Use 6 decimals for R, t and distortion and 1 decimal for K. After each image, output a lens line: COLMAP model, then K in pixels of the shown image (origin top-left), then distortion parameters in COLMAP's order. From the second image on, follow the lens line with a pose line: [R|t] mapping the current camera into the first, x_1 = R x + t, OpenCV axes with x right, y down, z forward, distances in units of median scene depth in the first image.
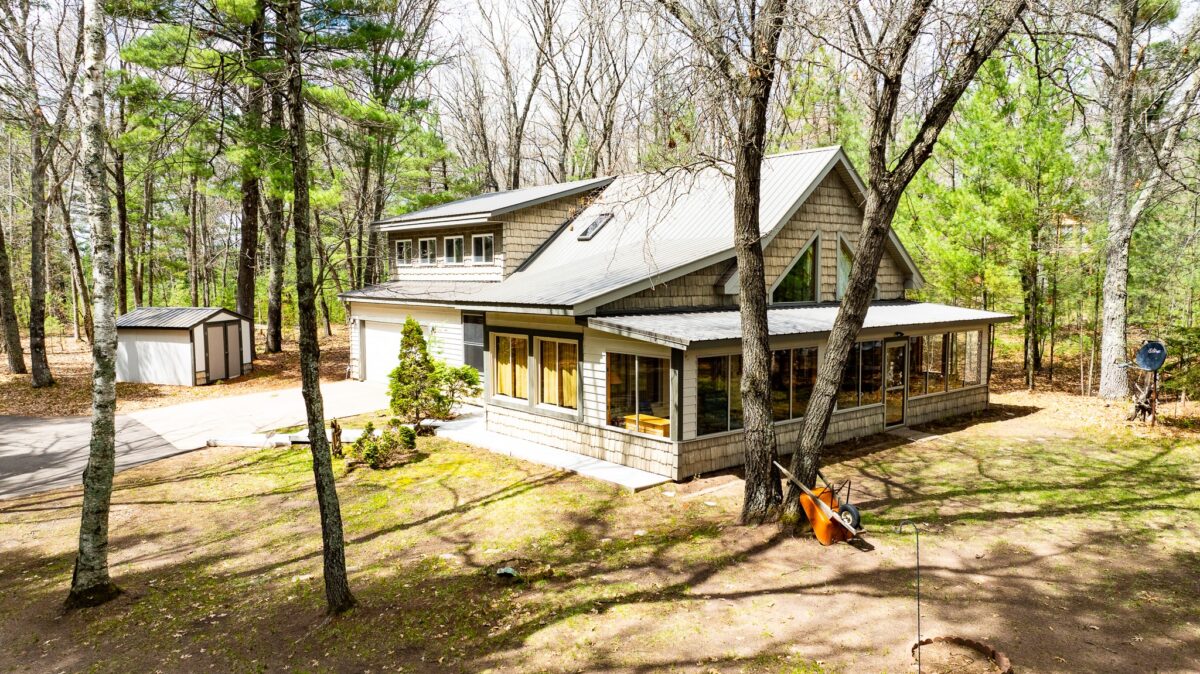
lens RADIAL K [[850.2, 0, 599.6], [0, 850.2, 341.6], [0, 0, 1]] dist [-0.025472, 0.024819]
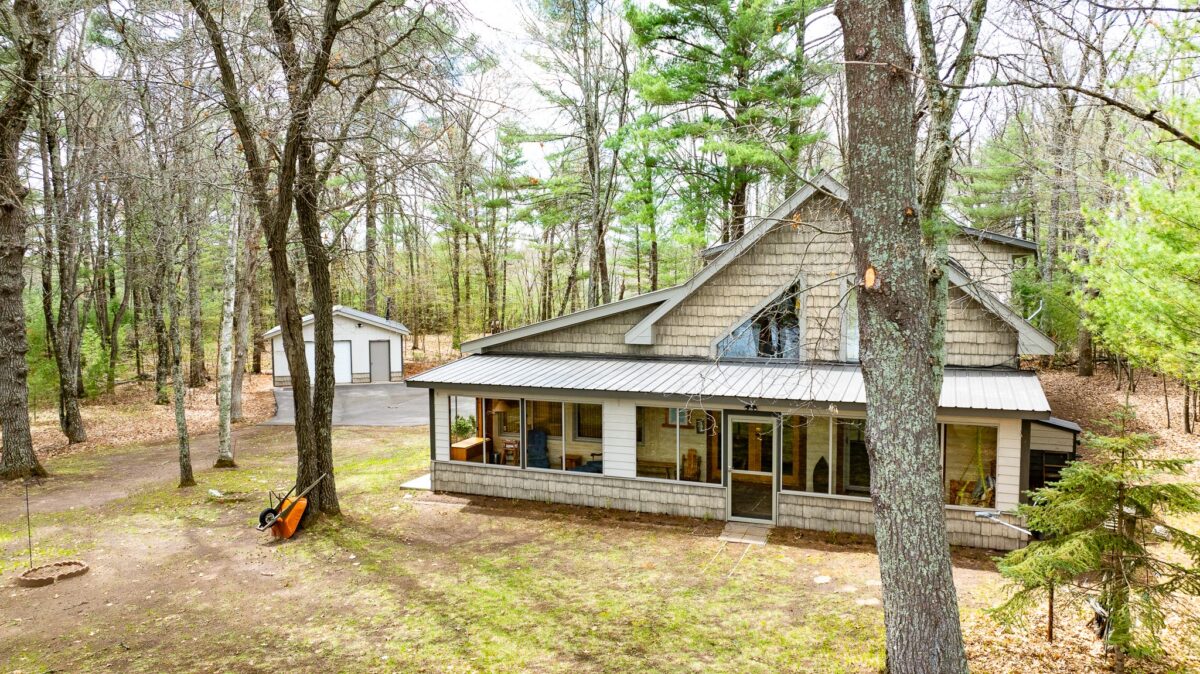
lens RADIAL K [[850.2, 0, 604.2], [0, 850.2, 333.9], [0, 0, 1]] dist [-0.025472, 0.024819]
pose [[0.454917, 0.061152, -0.888431, 1.353353], [-0.065511, 0.997234, 0.035097, -0.132265], [0.888121, 0.042236, 0.457666, 0.669141]]
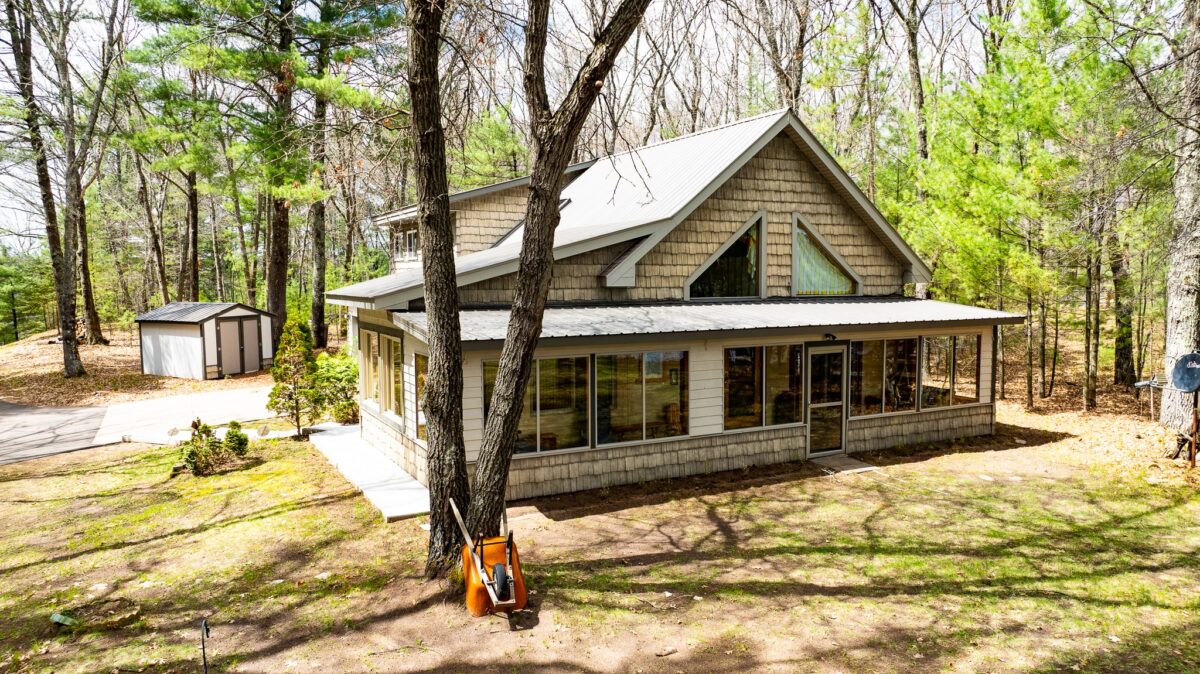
lens RADIAL K [[850.2, 0, 597.8], [0, 850.2, 338.6], [0, 0, 1]] dist [-0.025472, 0.024819]
pose [[0.975866, 0.014114, -0.217915, 0.421598], [-0.014953, 0.999886, -0.002199, -0.003371], [0.217859, 0.005404, 0.975965, 0.234346]]
